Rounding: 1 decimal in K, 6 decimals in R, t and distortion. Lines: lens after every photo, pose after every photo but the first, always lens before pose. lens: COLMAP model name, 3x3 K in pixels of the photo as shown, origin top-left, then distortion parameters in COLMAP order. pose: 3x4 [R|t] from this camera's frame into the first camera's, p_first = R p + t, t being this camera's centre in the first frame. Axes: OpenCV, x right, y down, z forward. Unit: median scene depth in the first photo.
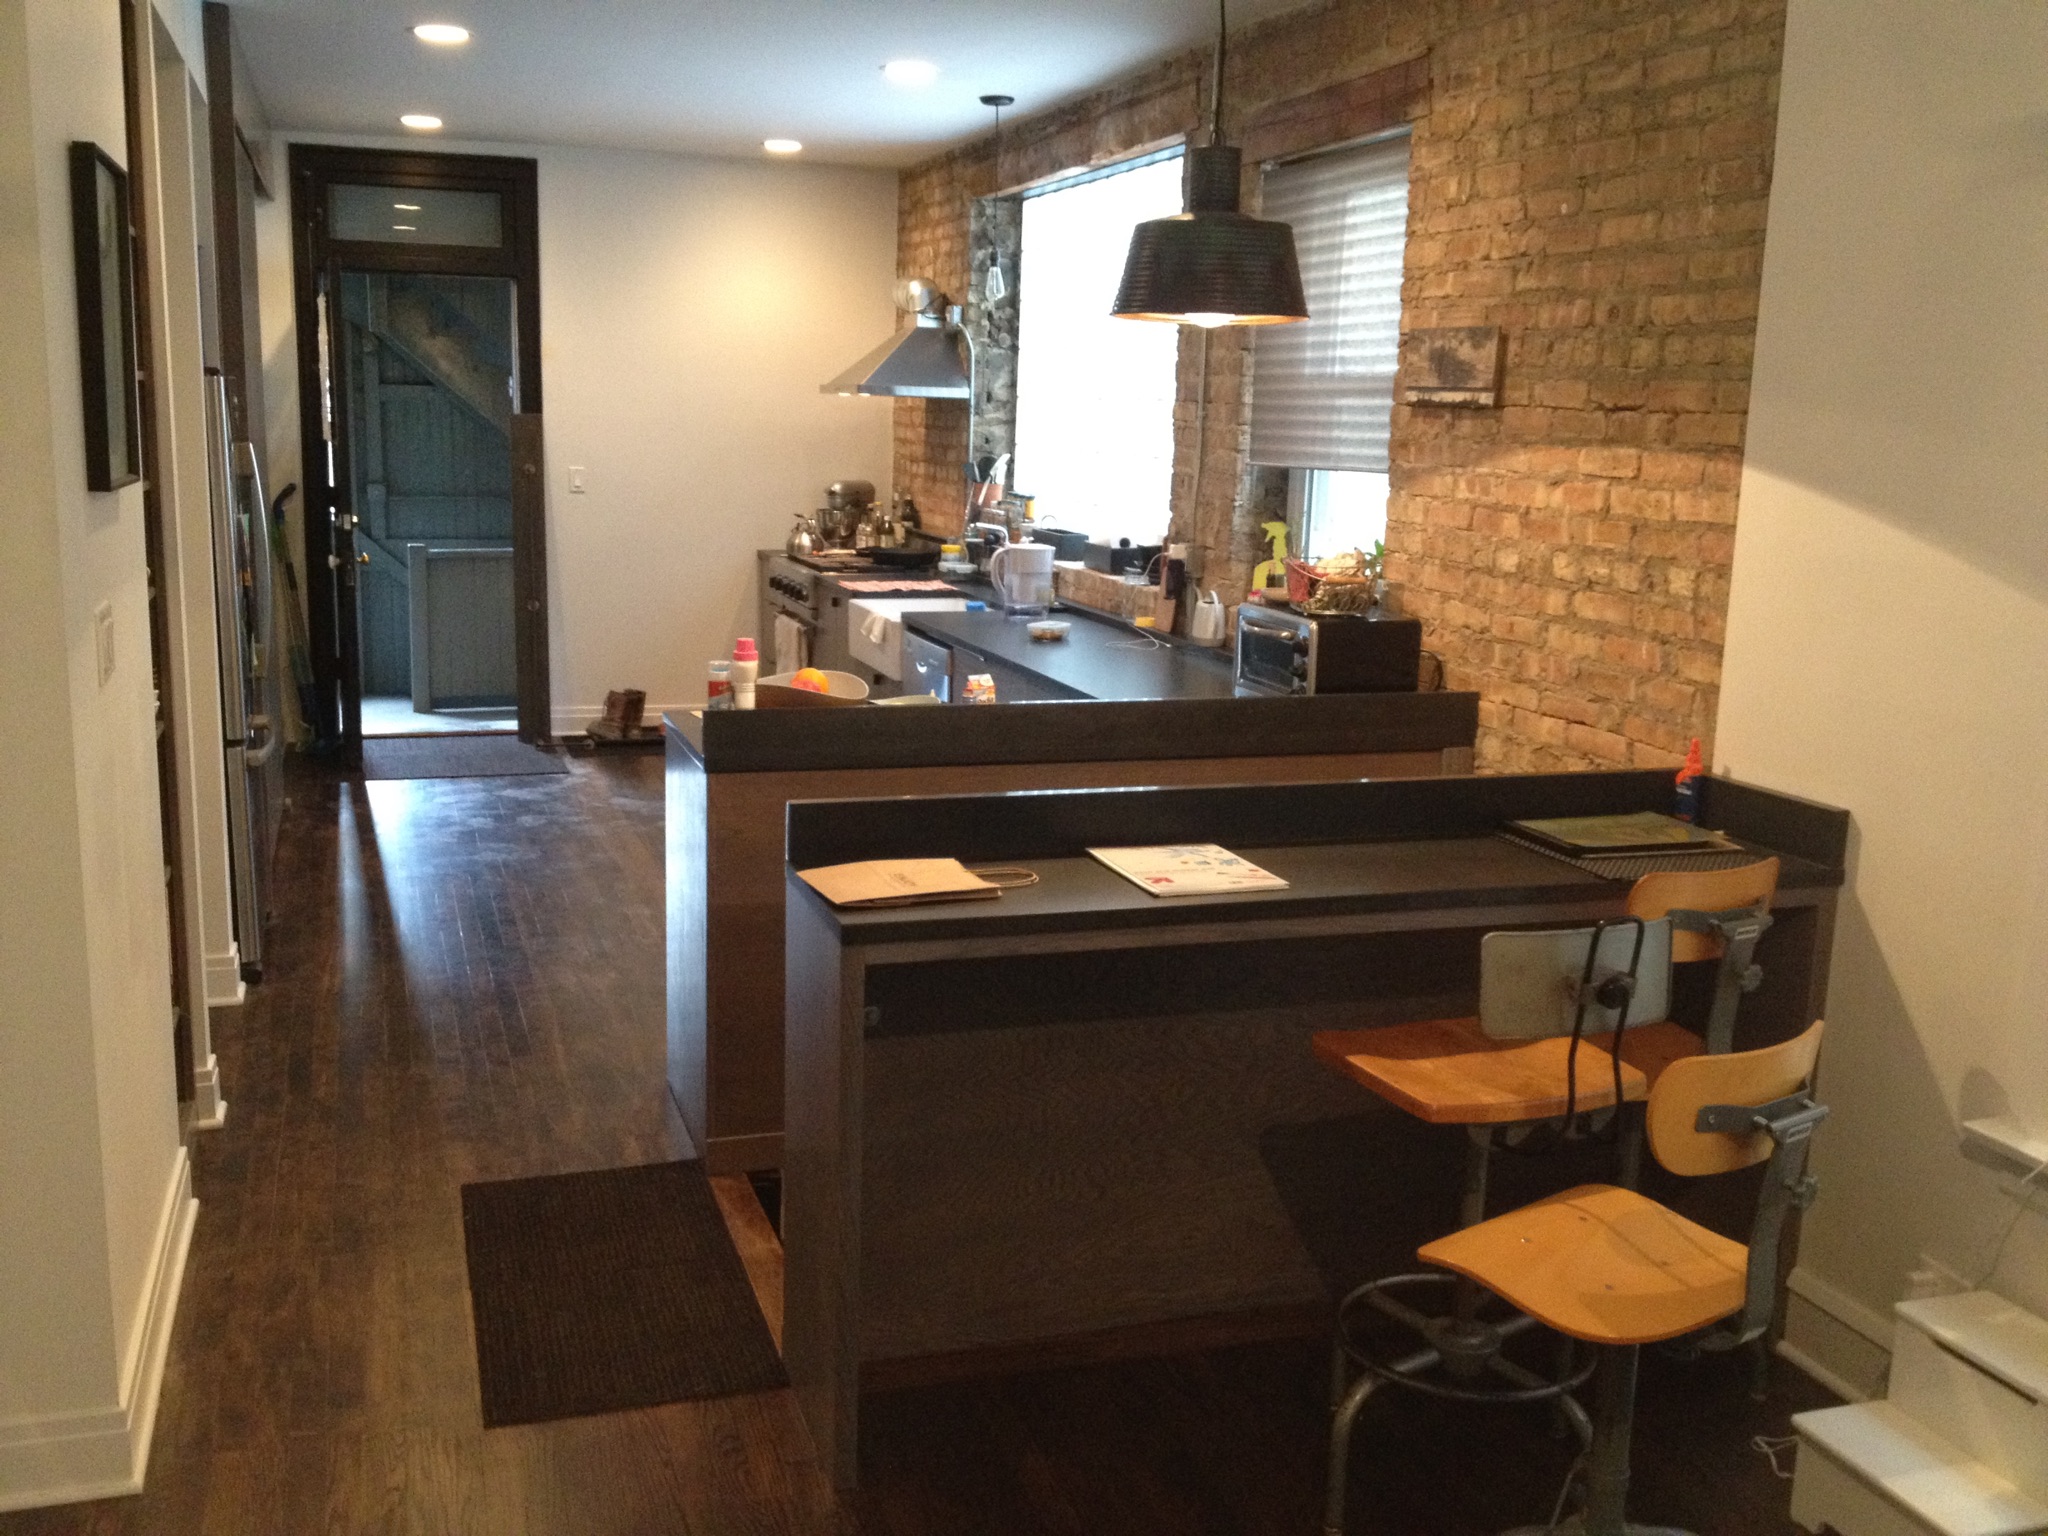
lens RADIAL K [[1912.2, 0, 1024.0], [0, 1912.2, 768.0], [0, 0, 1]] dist [0.129637, -0.300792]
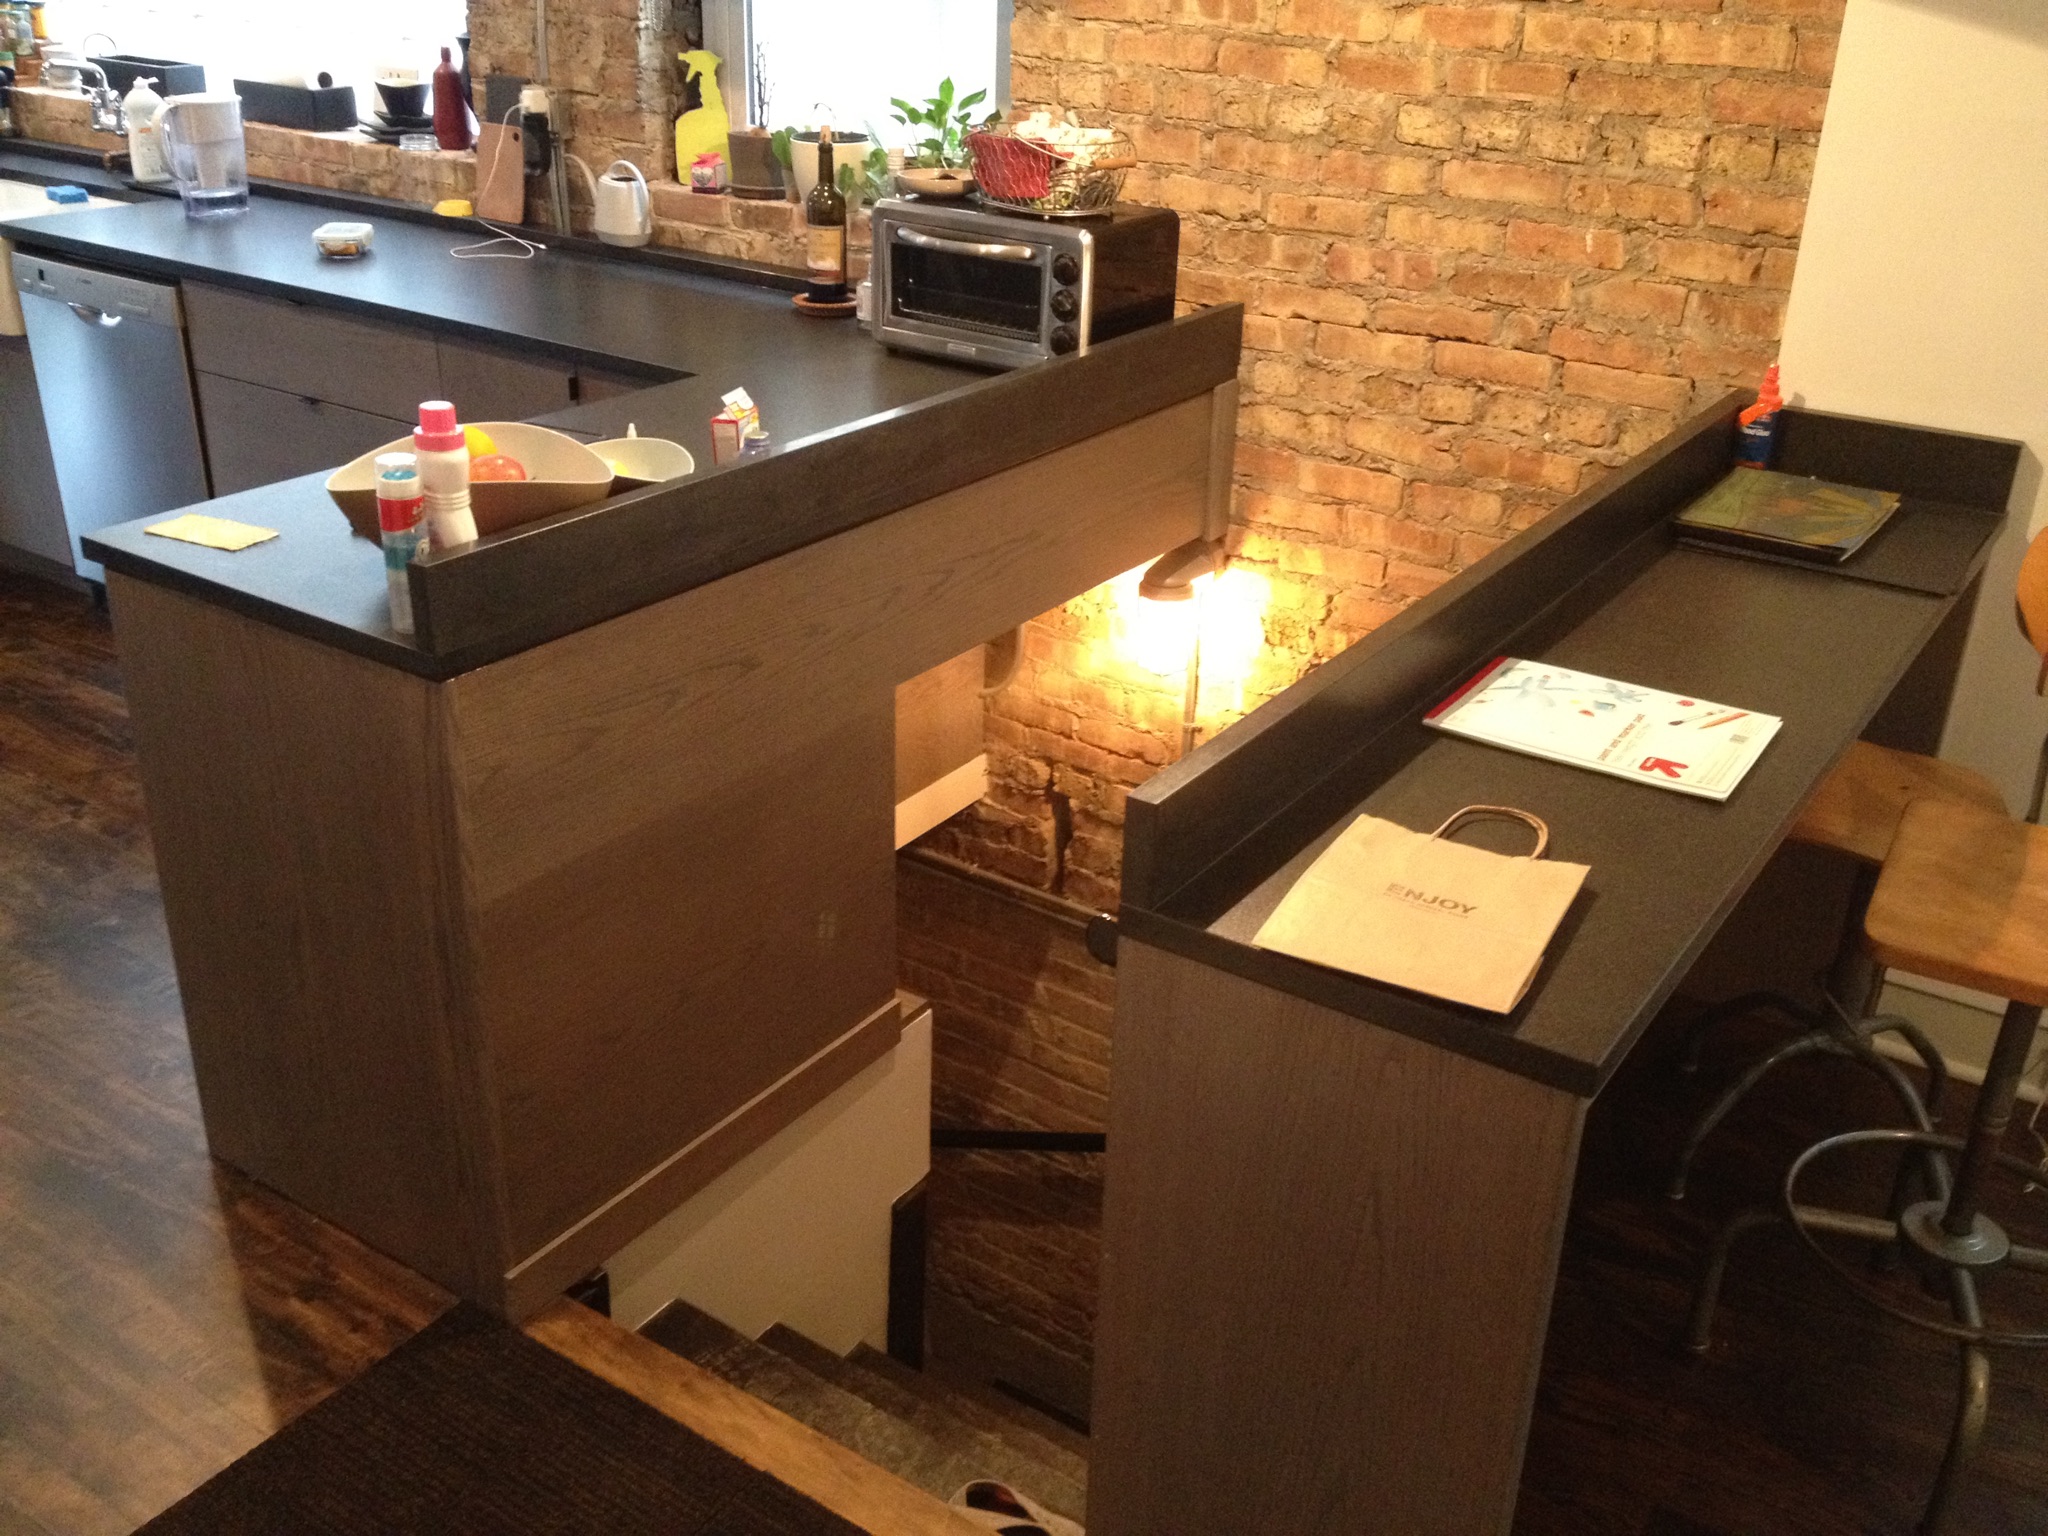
lens RADIAL K [[1912.2, 0, 1024.0], [0, 1912.2, 768.0], [0, 0, 1]] dist [0.129637, -0.300792]
pose [[0.790241, -0.261514, 0.554192, -0.308989], [0.105290, 0.948862, 0.297615, -0.104633], [-0.603683, -0.176837, 0.777365, 0.455668]]
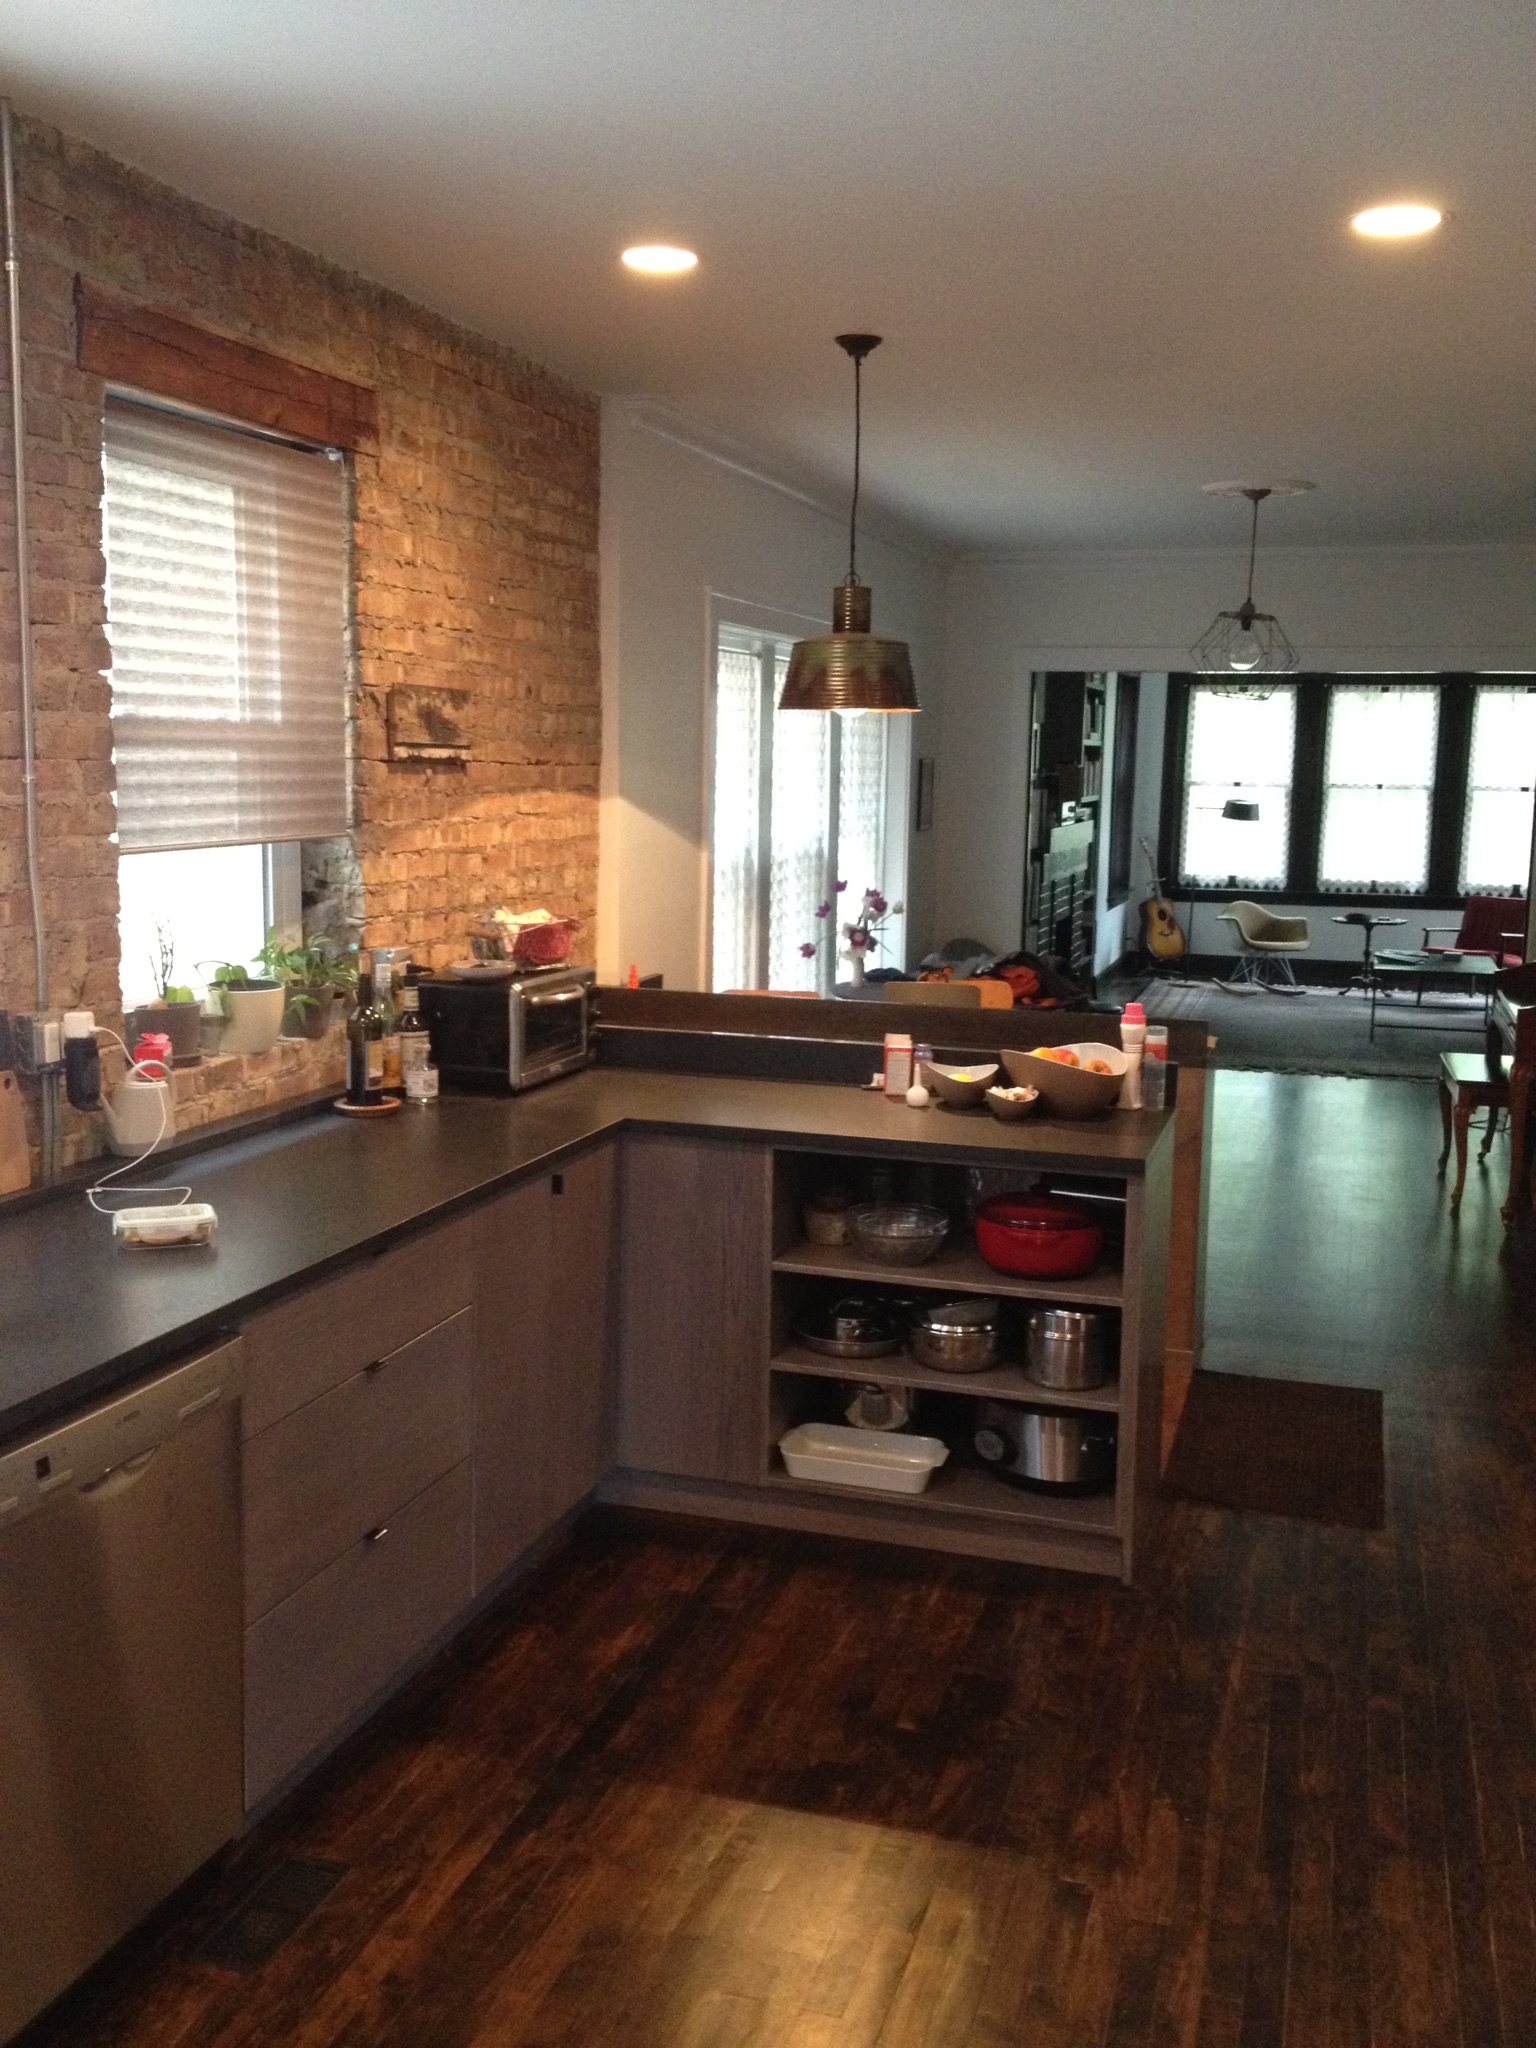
lens RADIAL K [[1912.2, 0, 768.0], [0, 1912.2, 1024.0], [0, 0, 1]] dist [0.129637, -0.300792]
pose [[-0.815151, -0.113378, 0.568045, -0.557819], [0.076566, 0.950963, 0.299679, -0.369944], [-0.574166, 0.287776, -0.766497, 1.830422]]
